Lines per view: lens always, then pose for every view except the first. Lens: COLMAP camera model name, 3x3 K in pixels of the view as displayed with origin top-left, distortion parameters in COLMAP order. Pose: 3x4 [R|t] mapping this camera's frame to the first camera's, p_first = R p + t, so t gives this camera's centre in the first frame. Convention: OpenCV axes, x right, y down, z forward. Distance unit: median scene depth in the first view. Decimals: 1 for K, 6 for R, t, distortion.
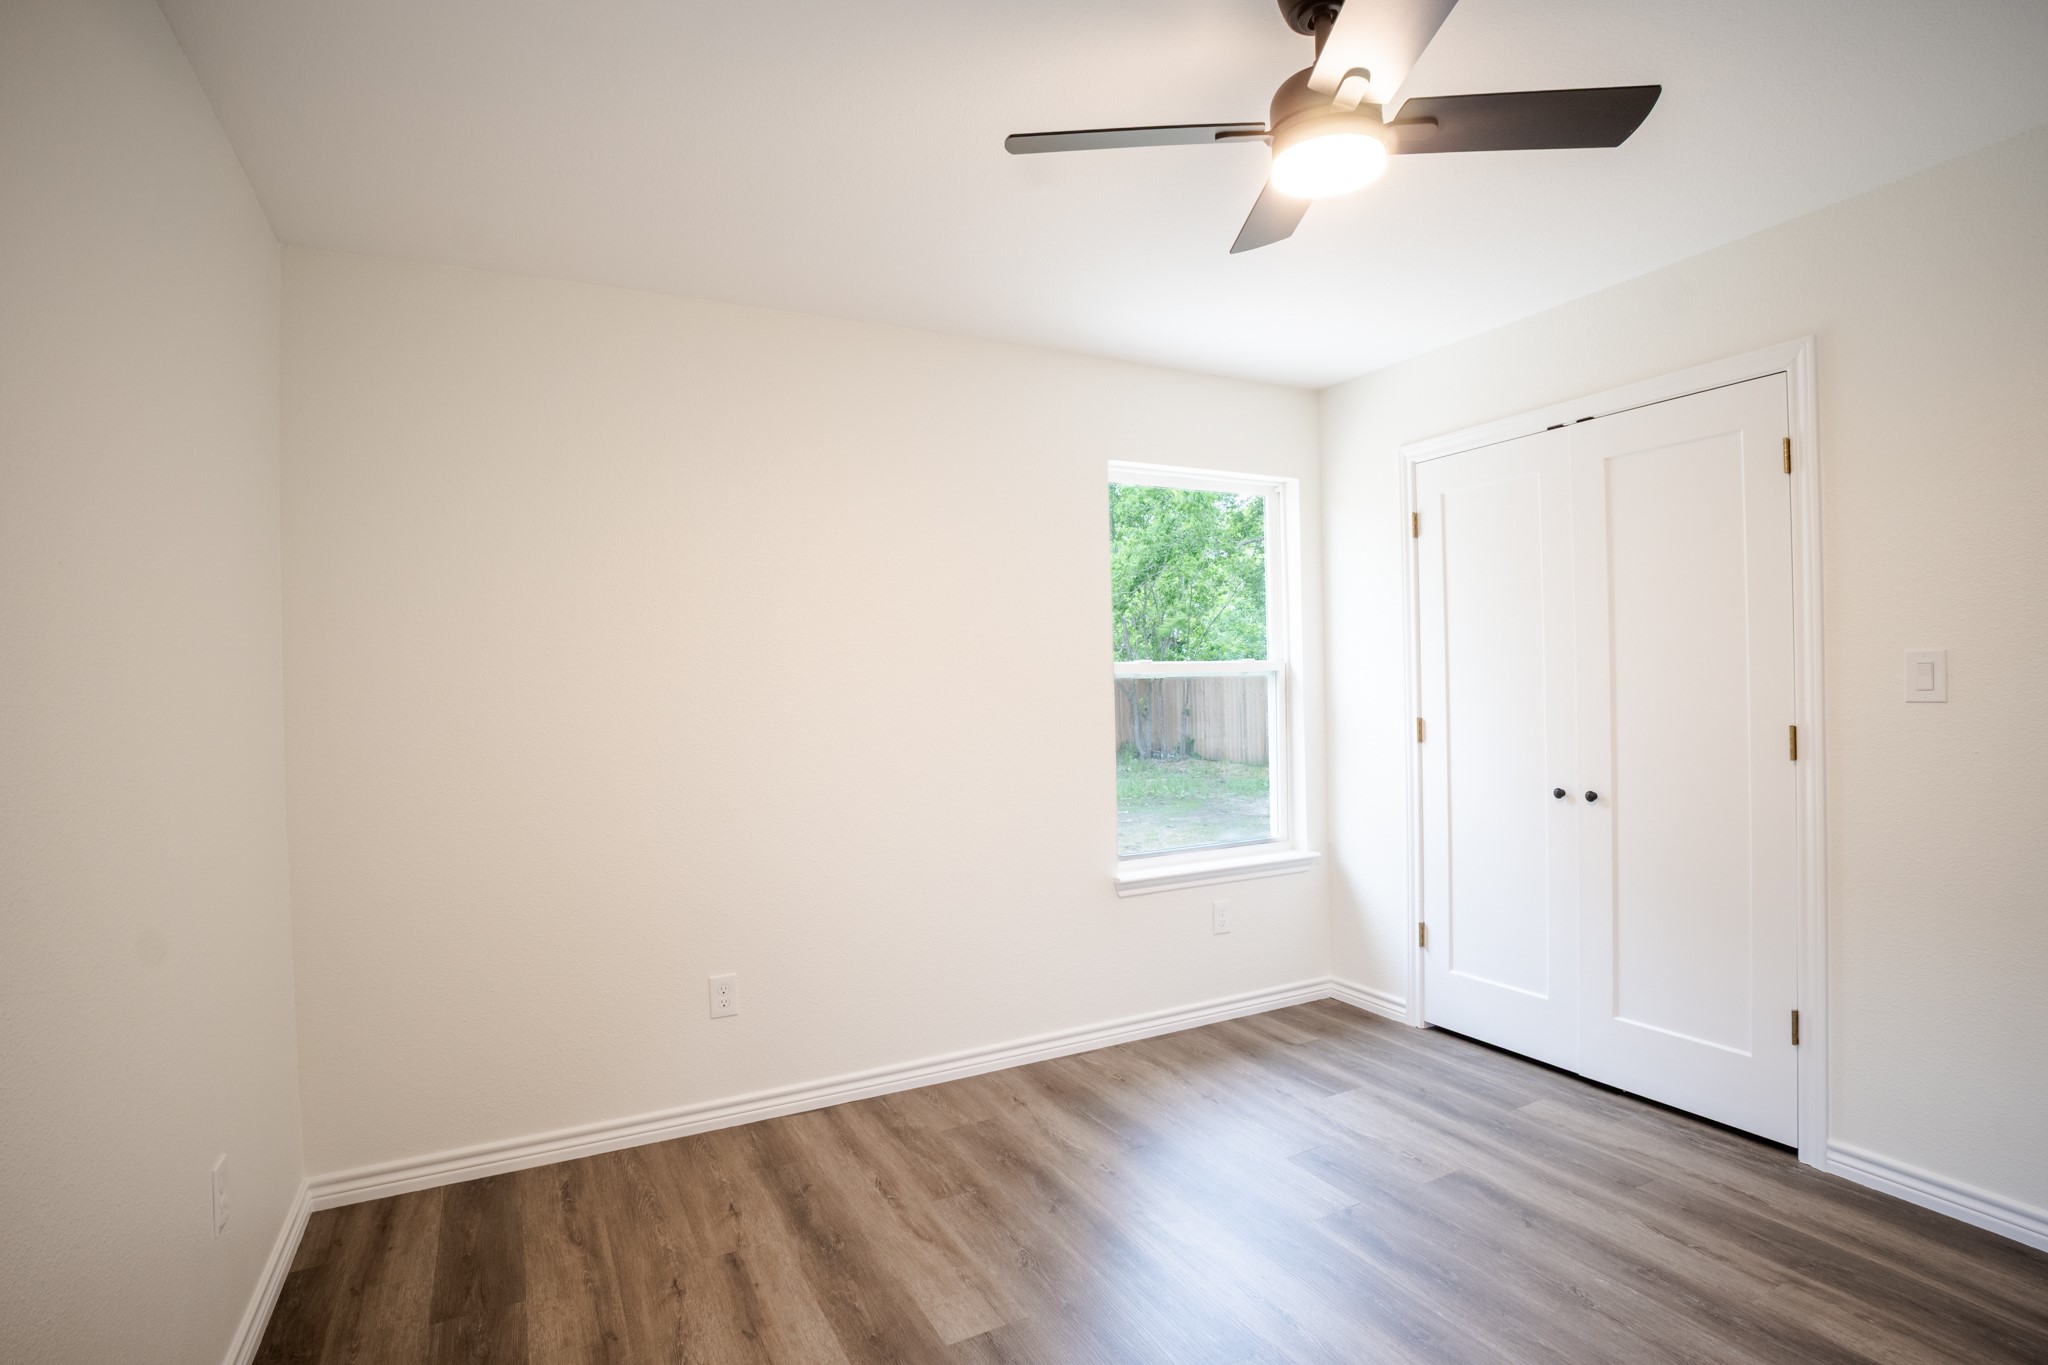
lens RADIAL K [[1022.6, 0, 1018.5], [0, 1022.6, 679.7], [0, 0, 1]] dist [-0.080477, 0.028297]
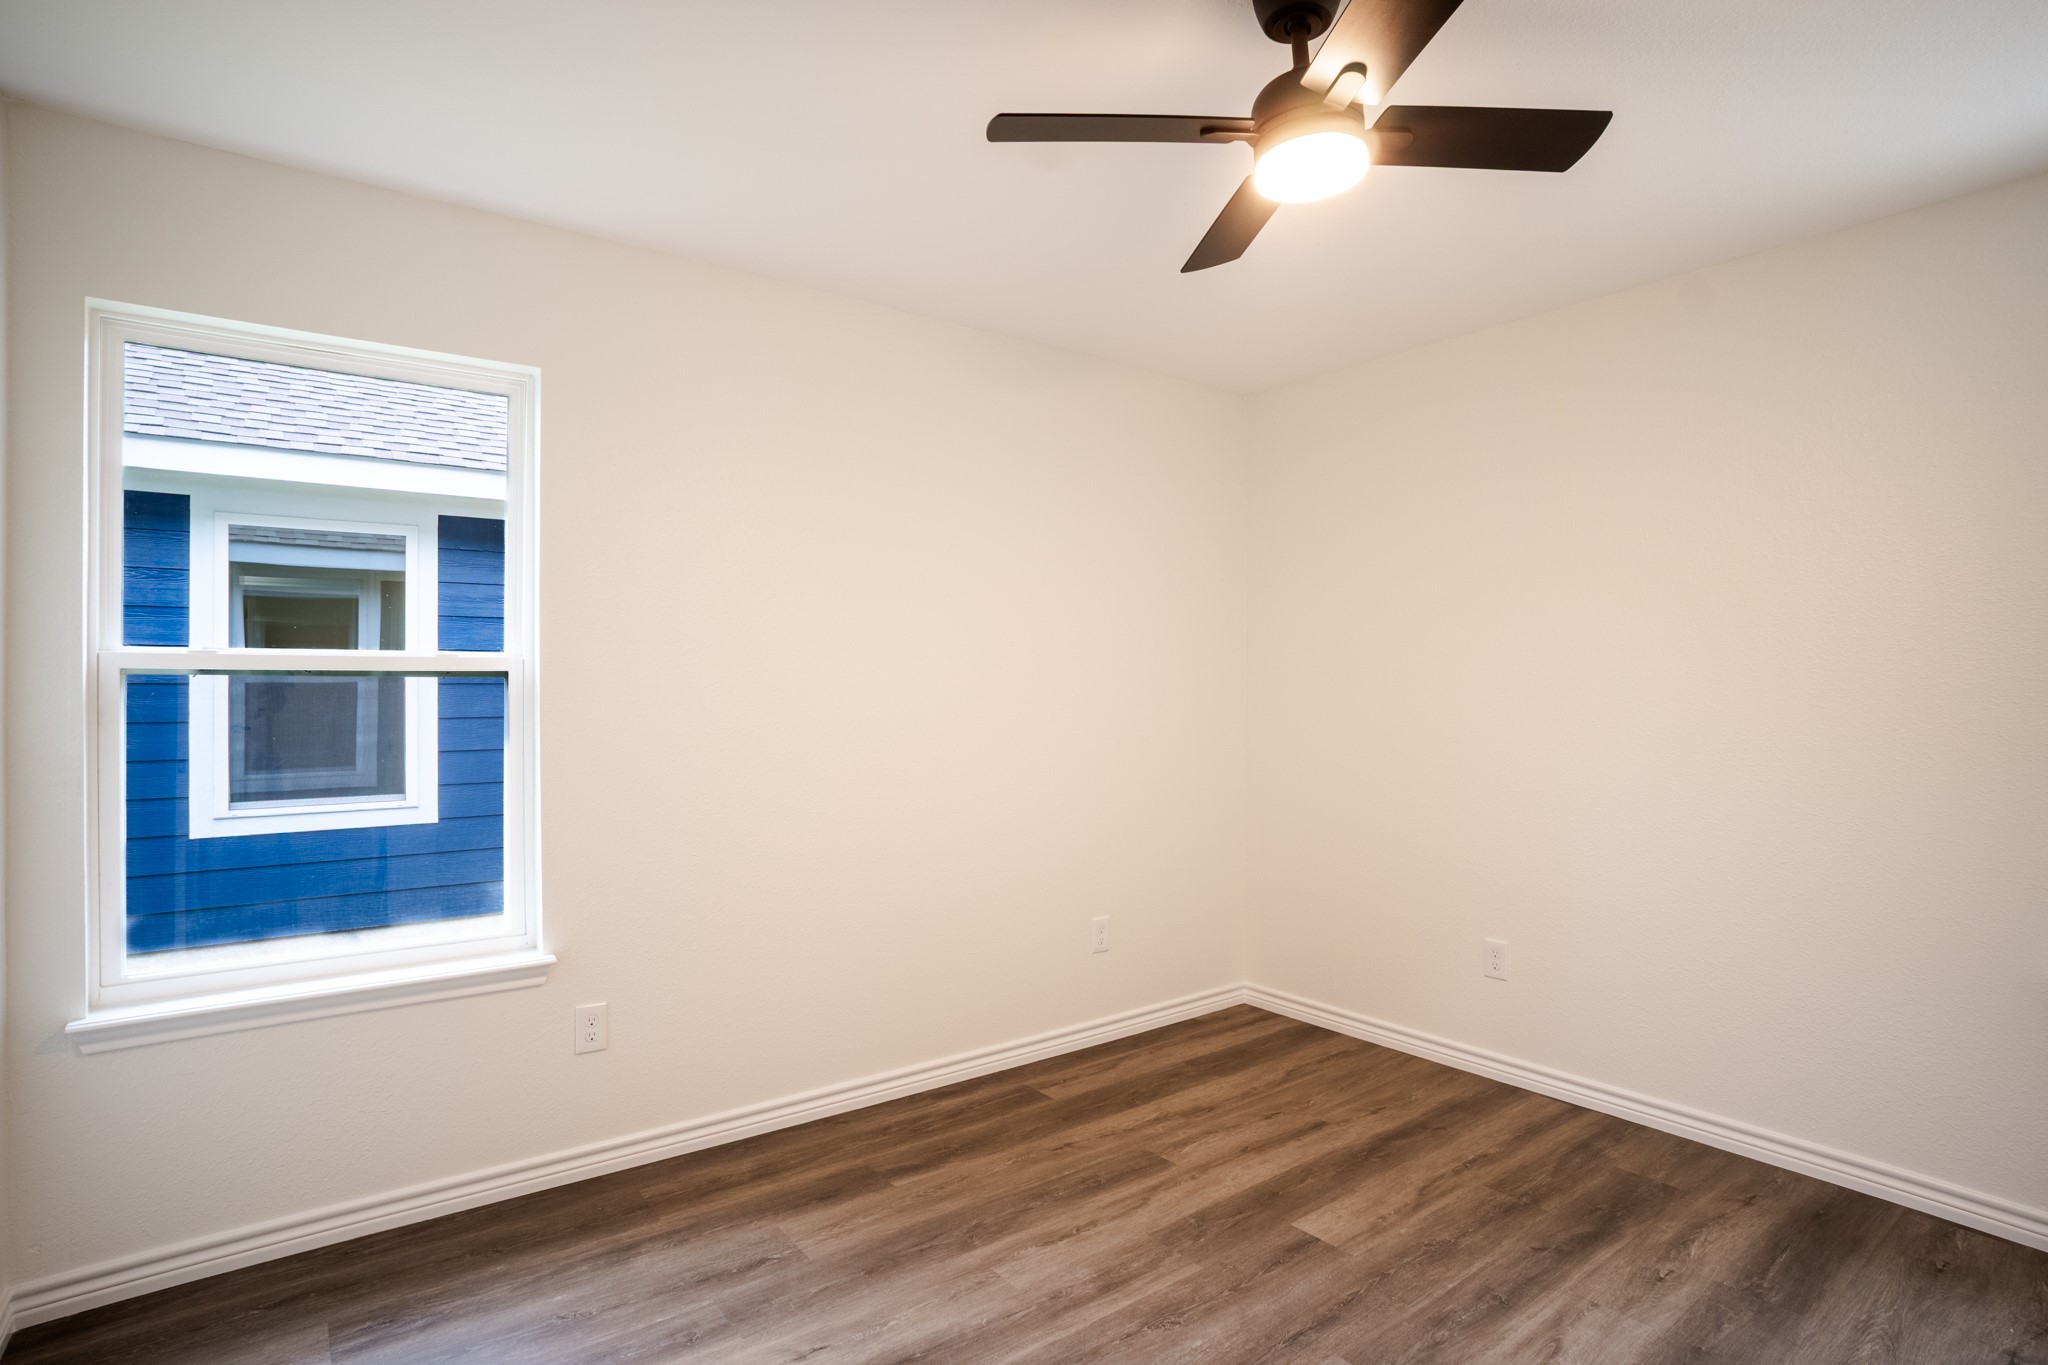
lens RADIAL K [[1022.6, 0, 1018.5], [0, 1022.6, 679.7], [0, 0, 1]] dist [-0.080477, 0.028297]
pose [[0.160182, 0.023139, -0.986816, 0.831342], [-0.005266, 0.999731, 0.022587, -0.015965], [0.987074, 0.001579, 0.160260, 0.372430]]
